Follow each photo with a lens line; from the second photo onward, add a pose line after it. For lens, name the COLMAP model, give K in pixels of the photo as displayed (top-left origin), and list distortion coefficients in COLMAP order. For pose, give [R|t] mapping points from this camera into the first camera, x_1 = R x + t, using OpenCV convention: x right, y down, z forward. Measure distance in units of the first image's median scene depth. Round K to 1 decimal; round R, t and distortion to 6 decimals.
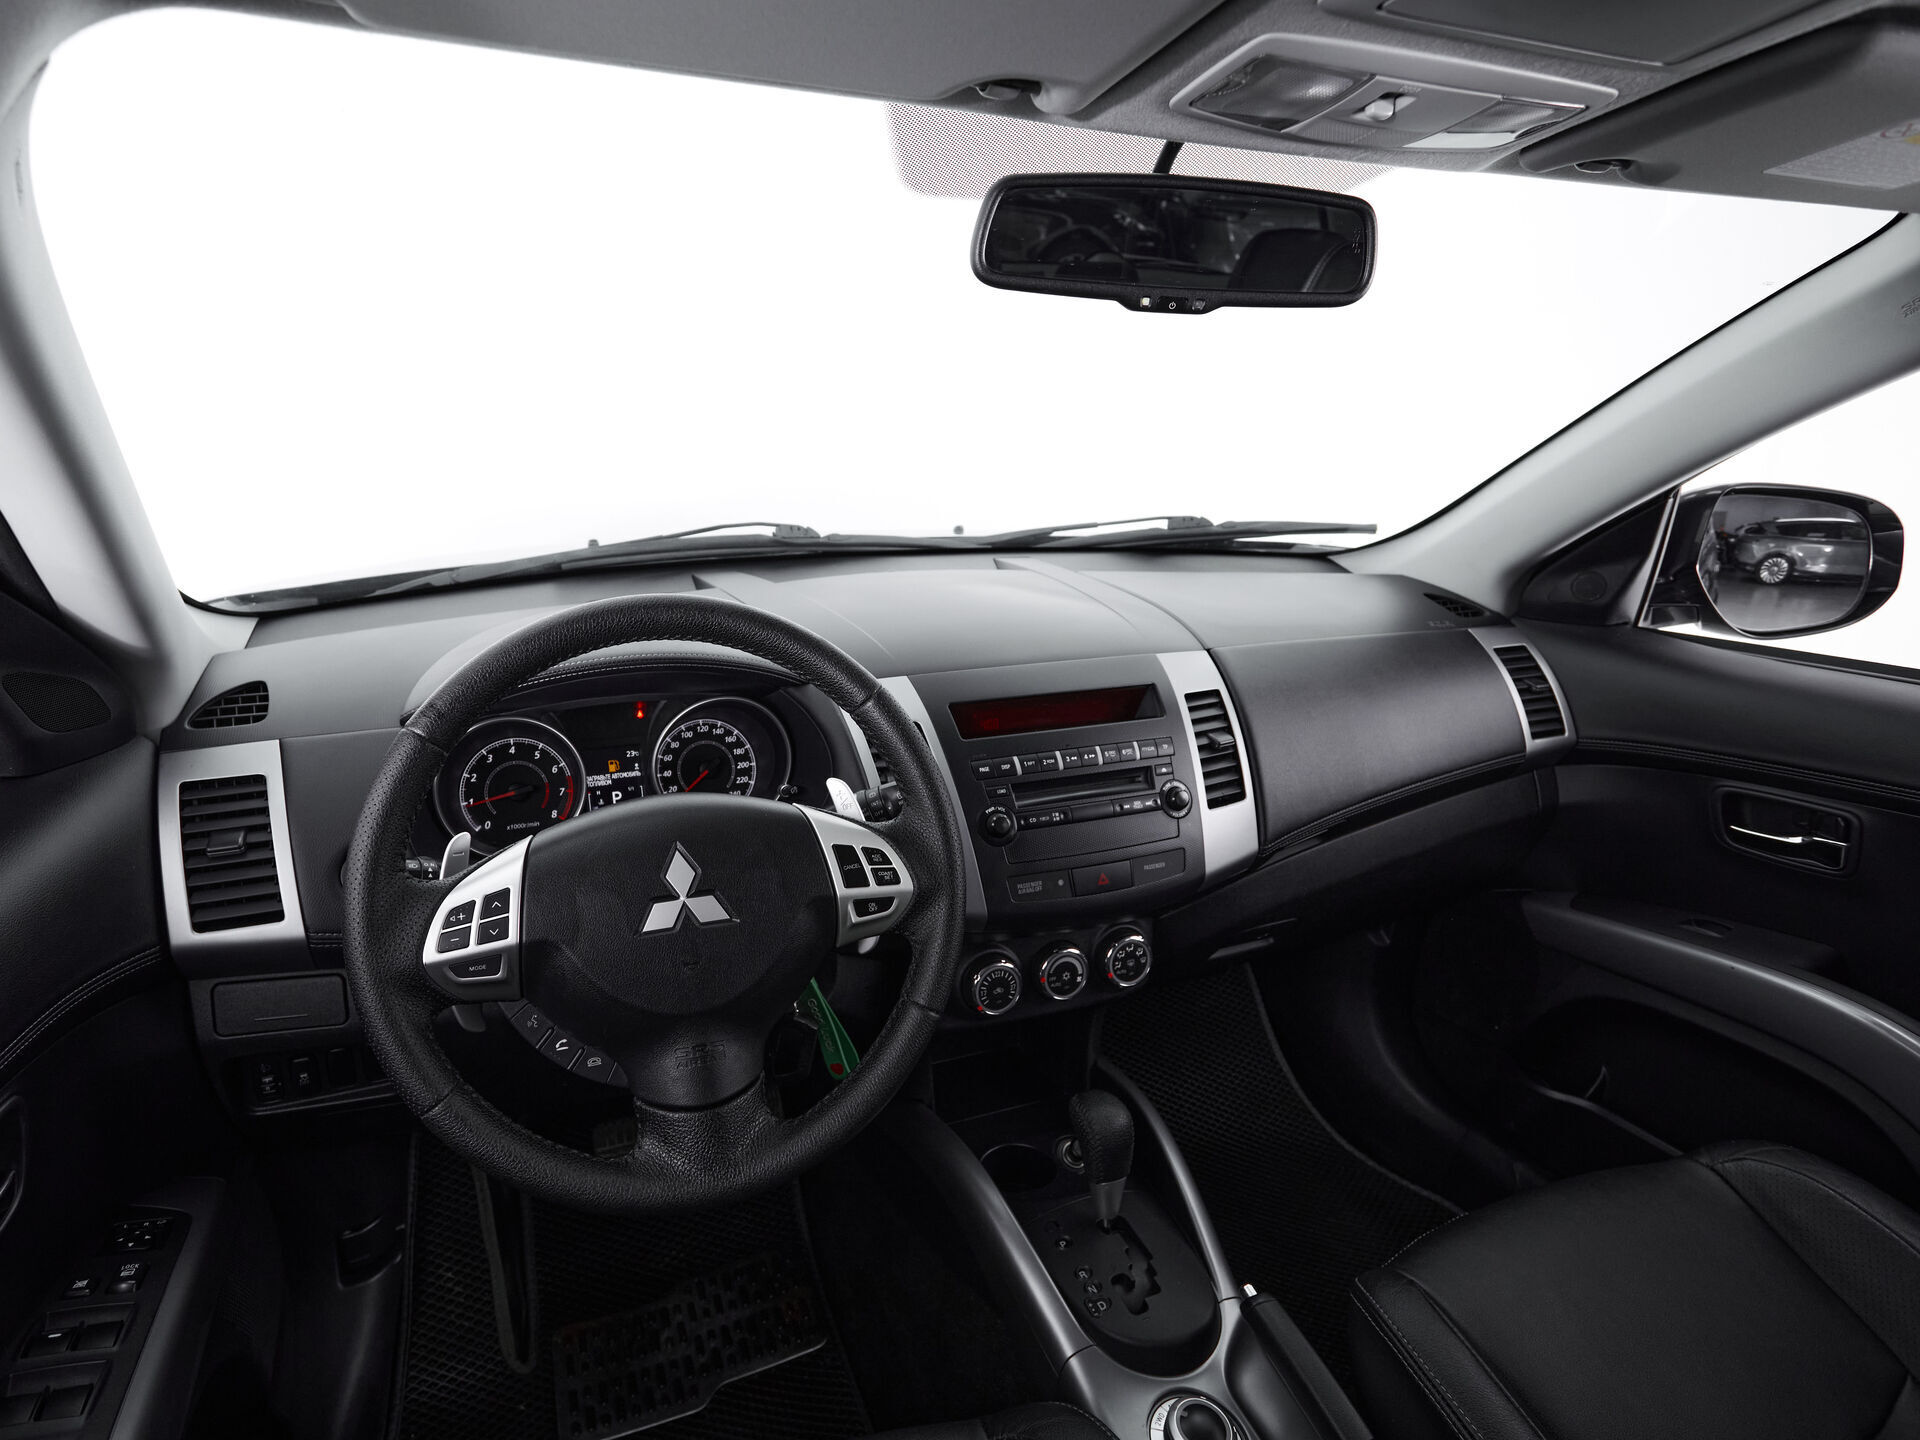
lens RADIAL K [[1004.9, 0, 855.5], [0, 1004.9, 725.2], [0, 0, 1]] dist [-0.006048, -0.000967]
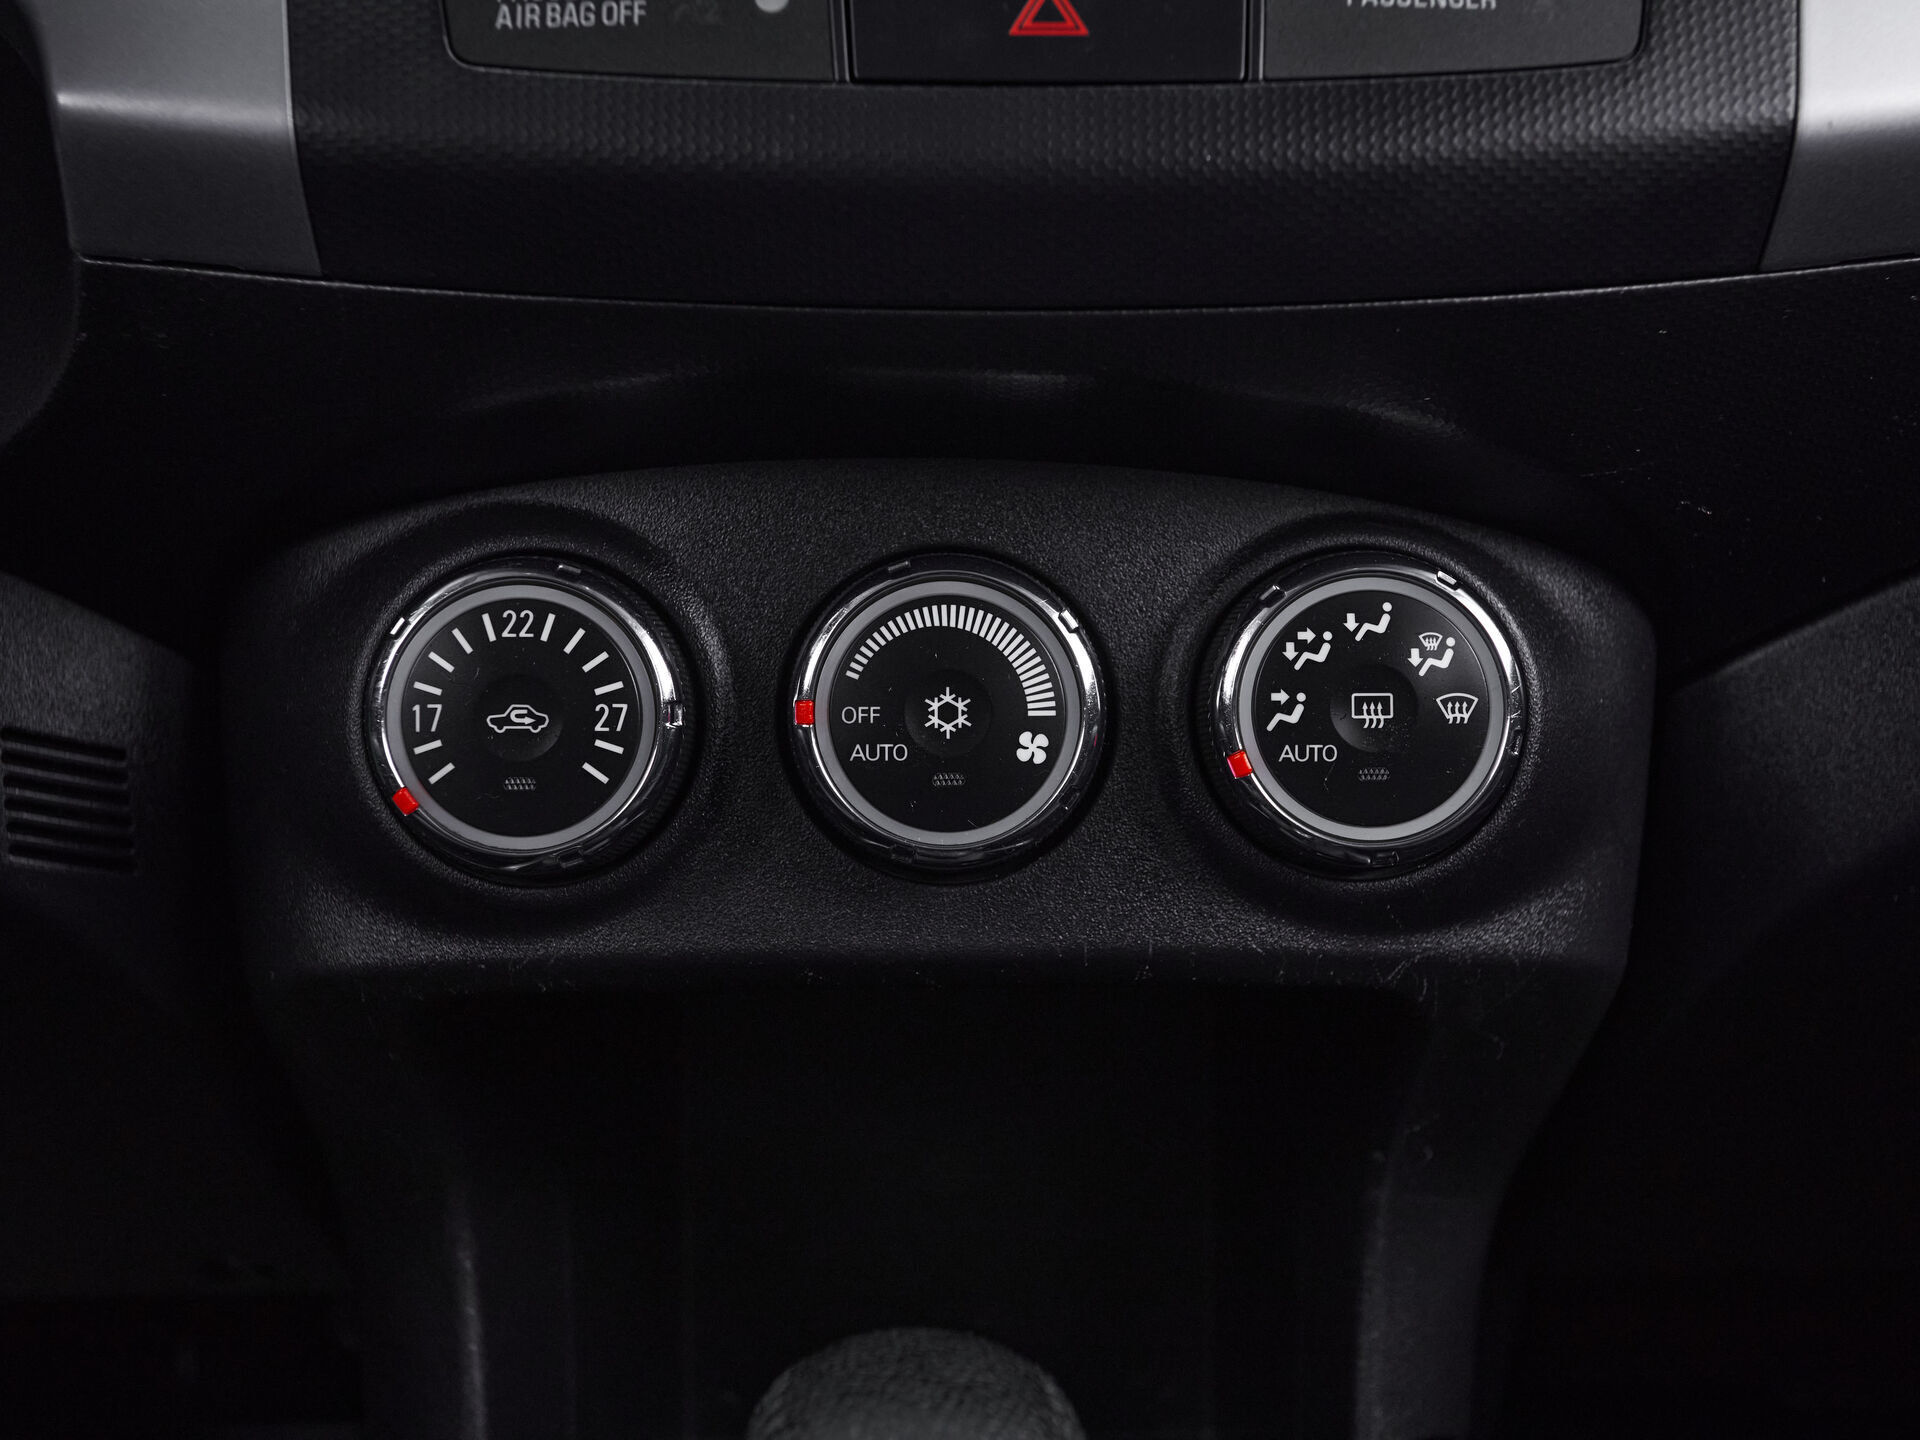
lens RADIAL K [[2268.6, 0, 928.5], [0, 2268.6, 715.4], [0, 0, 1]] dist [0.027641, 0.000000]
pose [[0.947222, 0.042819, -0.317707, 0.325270], [-0.092199, 0.985555, -0.142058, 0.299267], [0.307035, 0.163852, 0.937487, 0.608053]]
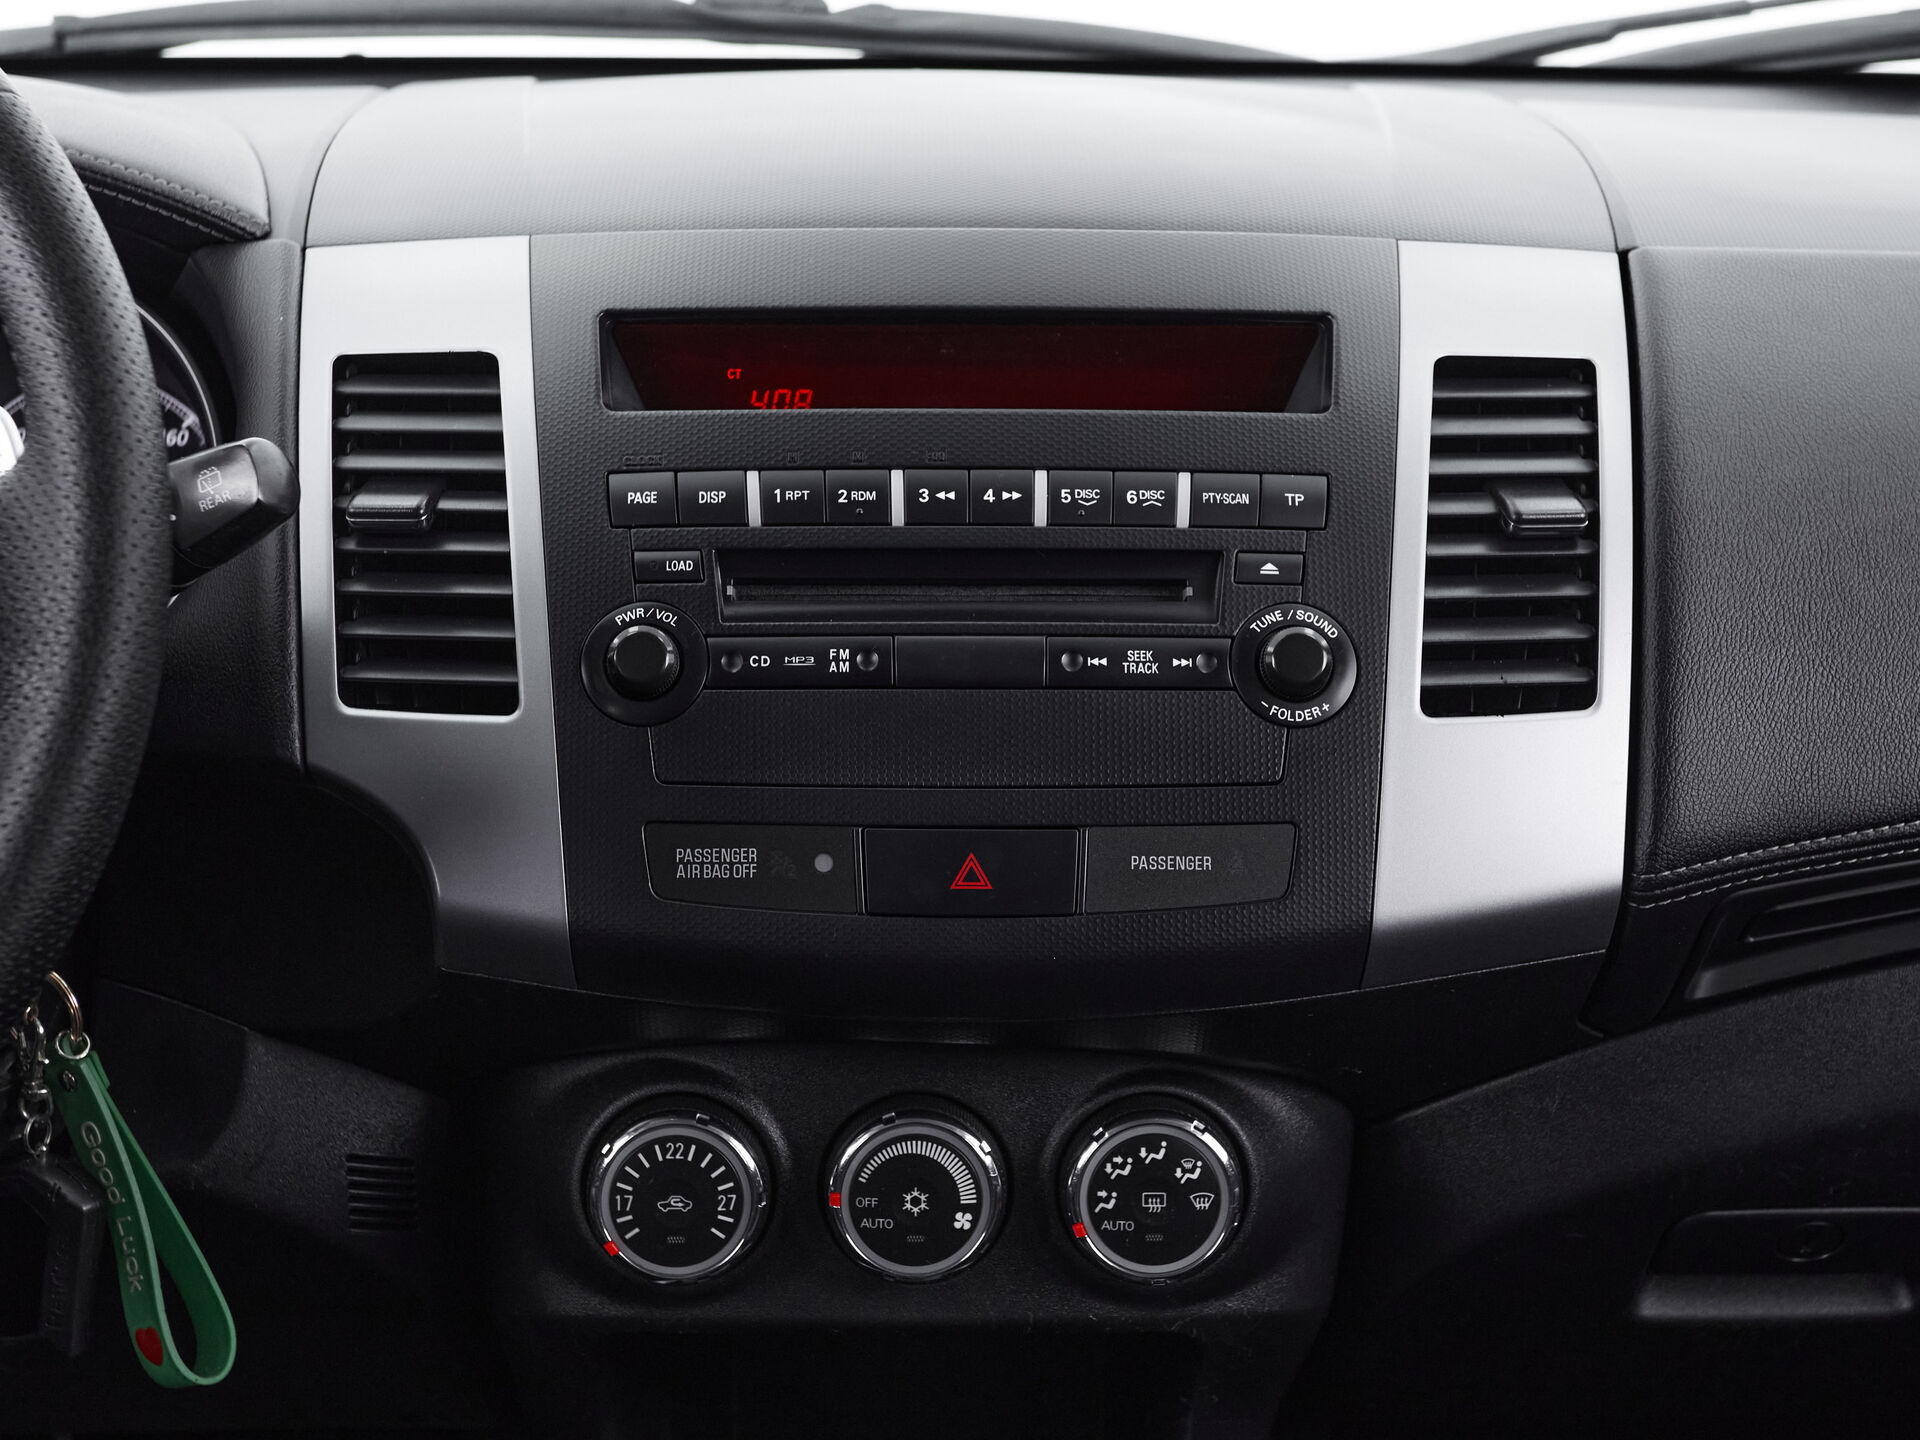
lens RADIAL K [[2864.2, 0, 918.7], [0, 2864.2, 690.9], [0, 0, 1]] dist [0.030732, 0.000000]
pose [[0.946154, 0.082069, -0.313140, 0.467196], [-0.101974, 0.993643, -0.047696, 0.129779], [0.307235, 0.077059, 0.948508, 0.131014]]
